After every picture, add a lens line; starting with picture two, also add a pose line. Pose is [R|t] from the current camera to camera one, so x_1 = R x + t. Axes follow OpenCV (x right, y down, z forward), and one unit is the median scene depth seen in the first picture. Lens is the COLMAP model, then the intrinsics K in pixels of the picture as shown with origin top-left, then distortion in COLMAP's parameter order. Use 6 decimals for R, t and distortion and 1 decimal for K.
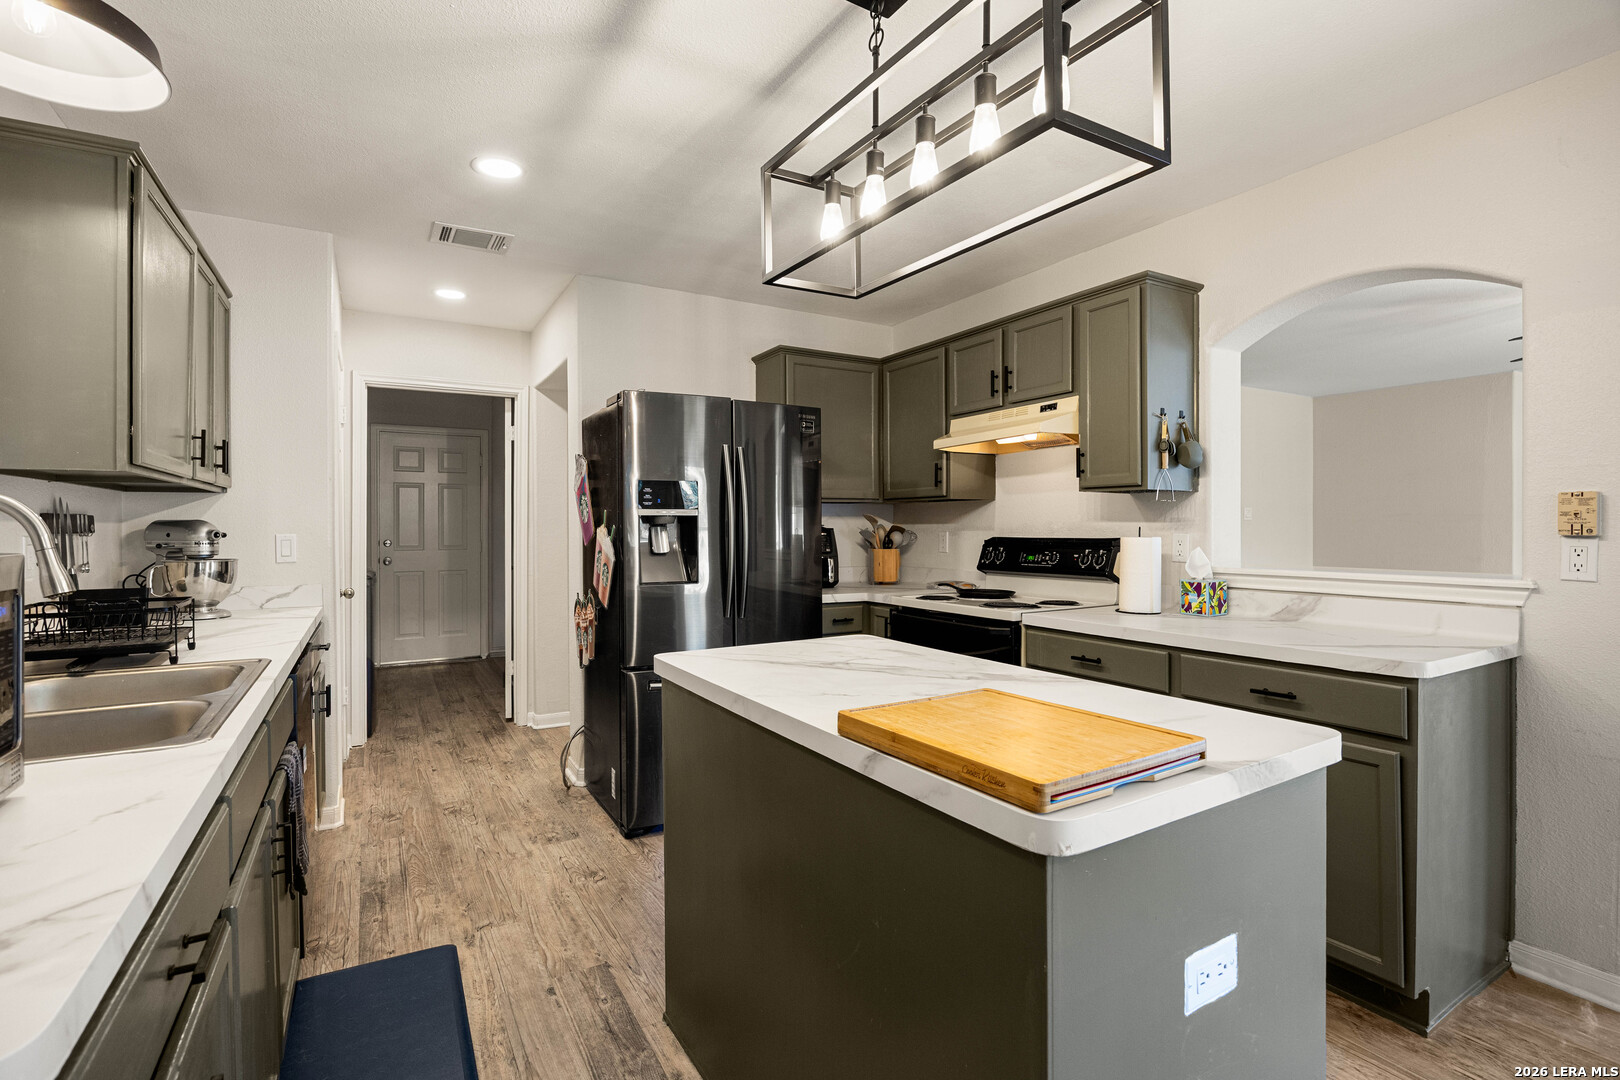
lens RADIAL K [[721.8, 0, 797.3], [0, 721.8, 526.8], [0, 0, 1]] dist [-0.013325, -0.000379]
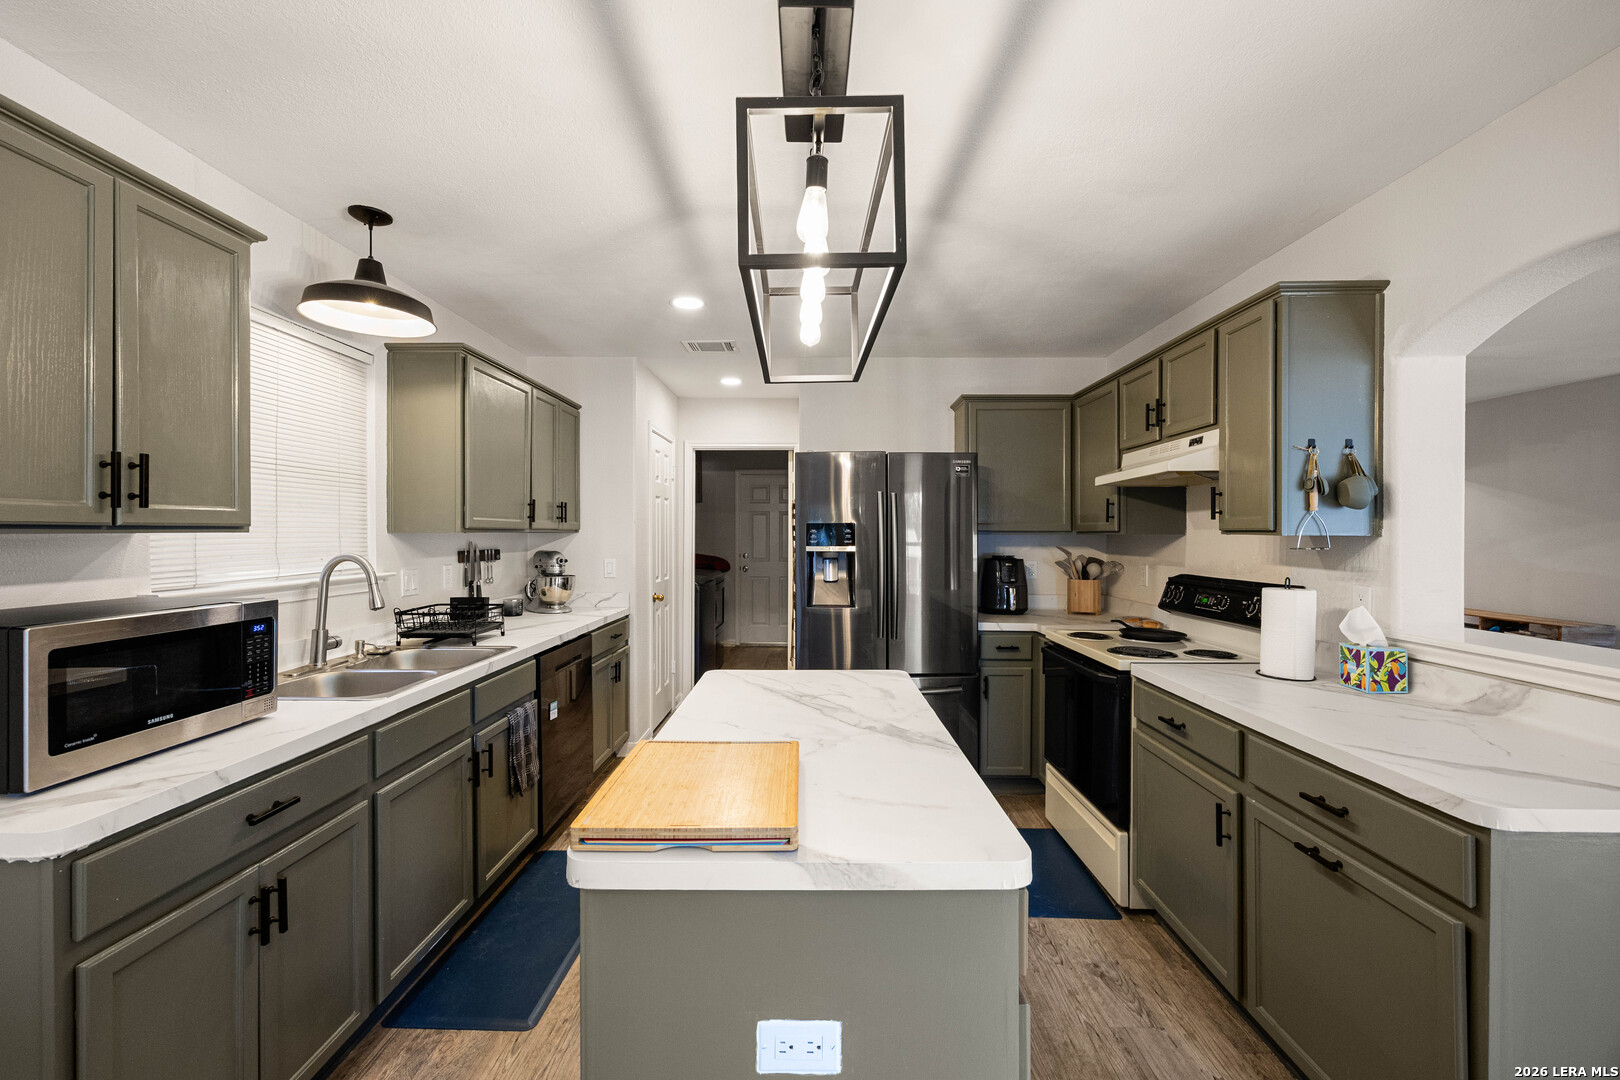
lens RADIAL K [[625.1, 0, 811.9], [0, 625.1, 539.3], [0, 0, 1]] dist [-0.003612, 0.000906]
pose [[0.864474, 0.008447, -0.502607, 0.357760], [-0.004877, 0.999953, 0.008417, -0.048996], [0.502654, -0.004825, 0.864474, 0.068586]]
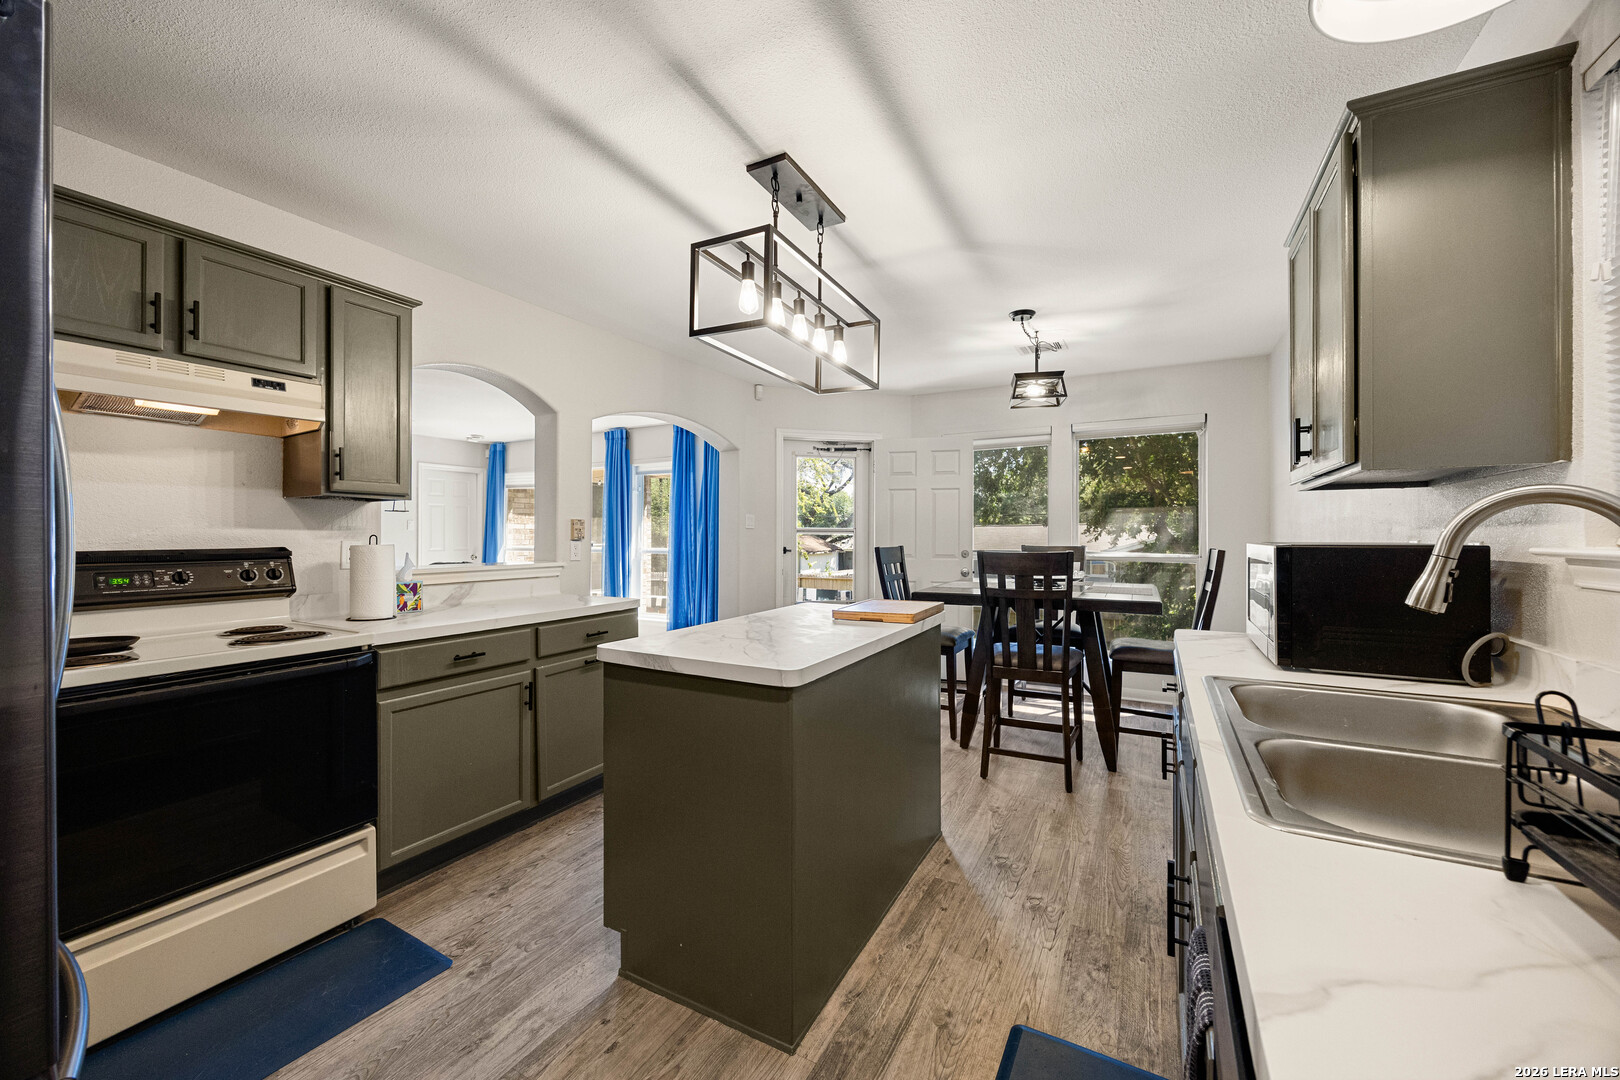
lens RADIAL K [[625.1, 0, 800.4], [0, 625.1, 535.6], [0, 0, 1]] dist [-0.003612, 0.000906]
pose [[-0.505628, 0.003992, 0.862743, -0.591524], [0.003192, 0.999991, -0.002756, 0.005500], [-0.862746, 0.001361, -0.505636, 0.923688]]
